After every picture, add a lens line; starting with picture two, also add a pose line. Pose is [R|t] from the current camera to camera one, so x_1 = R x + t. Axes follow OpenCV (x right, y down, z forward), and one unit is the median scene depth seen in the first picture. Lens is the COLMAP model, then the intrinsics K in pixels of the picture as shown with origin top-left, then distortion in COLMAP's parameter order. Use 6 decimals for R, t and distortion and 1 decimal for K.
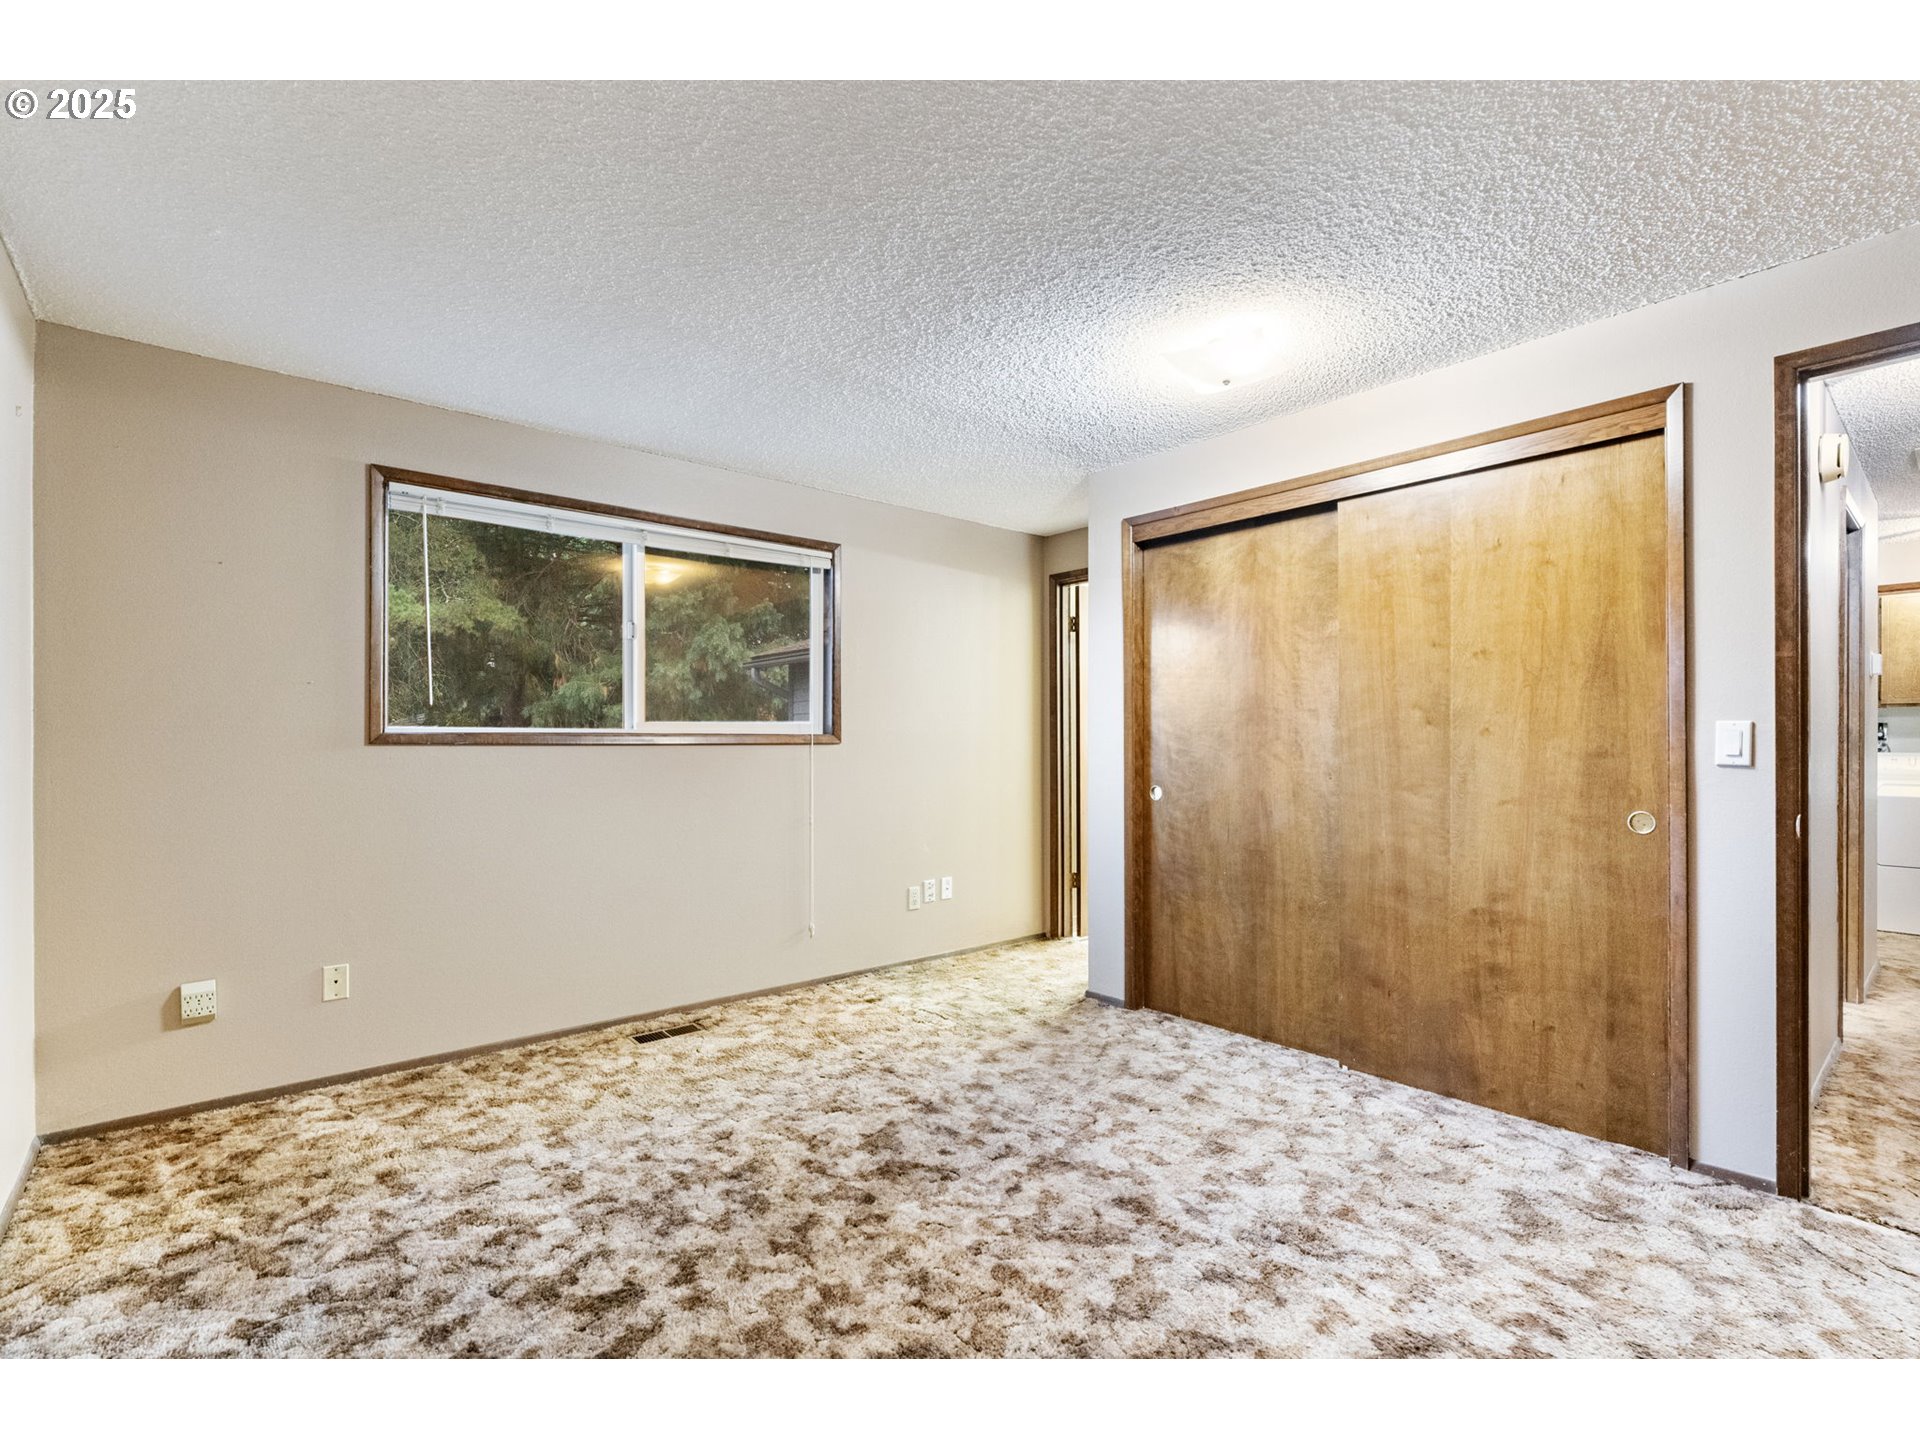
lens RADIAL K [[887.1, 0, 958.8], [0, 887.1, 729.4], [0, 0, 1]] dist [-0.001258, 0.000604]
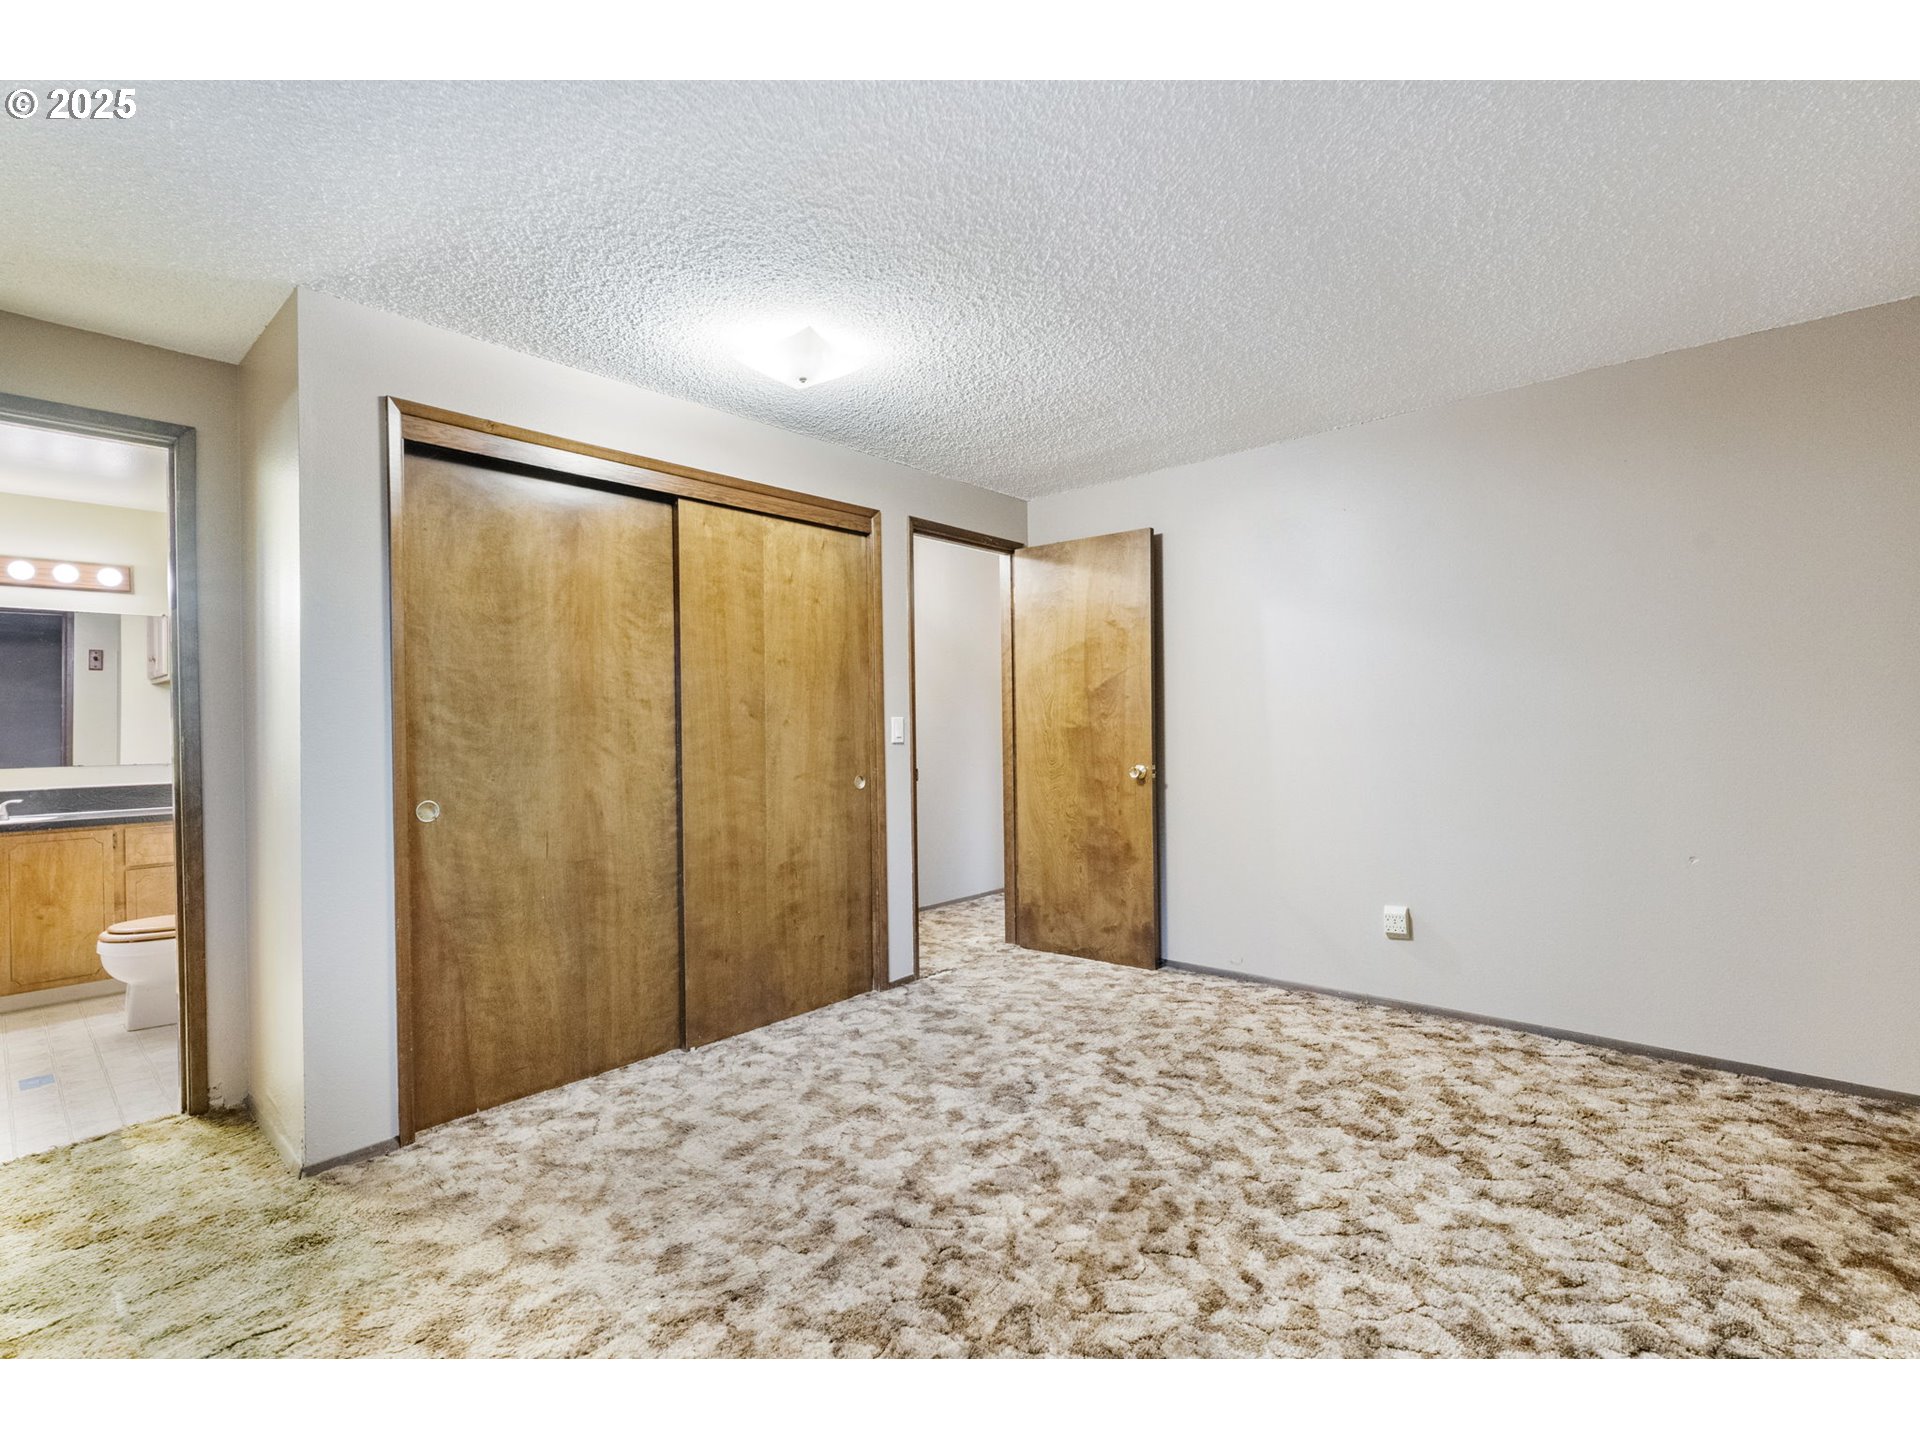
lens RADIAL K [[867.8, 0, 976.2], [0, 867.8, 719.1], [0, 0, 1]] dist [-0.001360, -0.000318]
pose [[-0.137082, 0.012155, 0.990485, -0.683943], [0.004316, 0.999923, -0.011674, 0.012390], [-0.990550, 0.002675, -0.137124, 0.905069]]
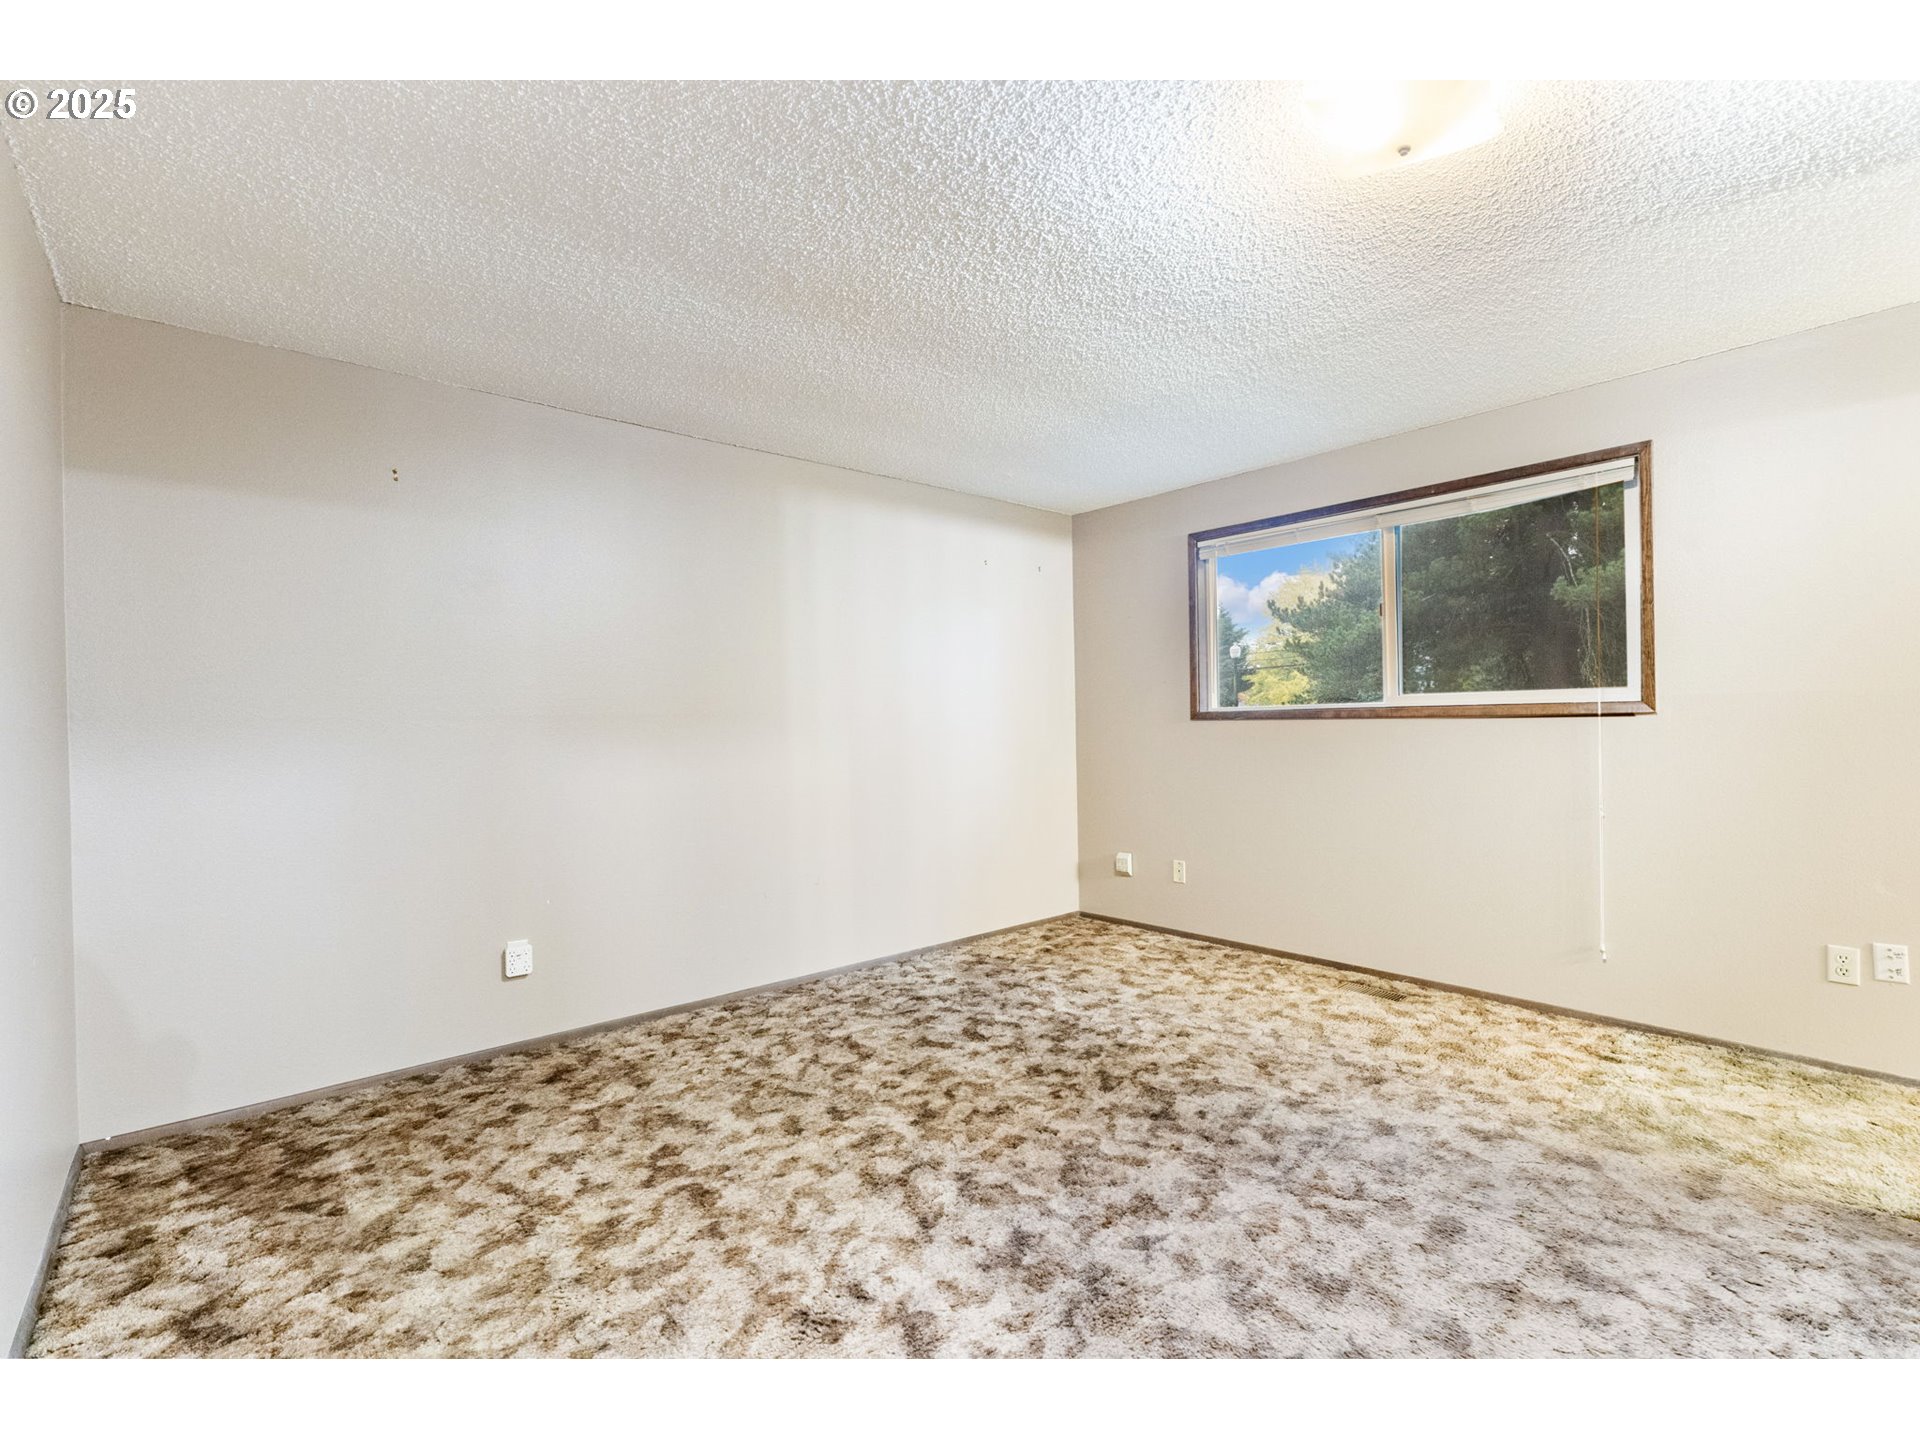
lens RADIAL K [[887.1, 0, 958.8], [0, 887.1, 729.4], [0, 0, 1]] dist [-0.001258, 0.000604]
pose [[-0.005980, 0.007310, -0.999955, 0.898155], [0.030031, 0.999524, 0.007127, 0.009951], [0.999531, -0.029987, -0.006197, 0.646449]]
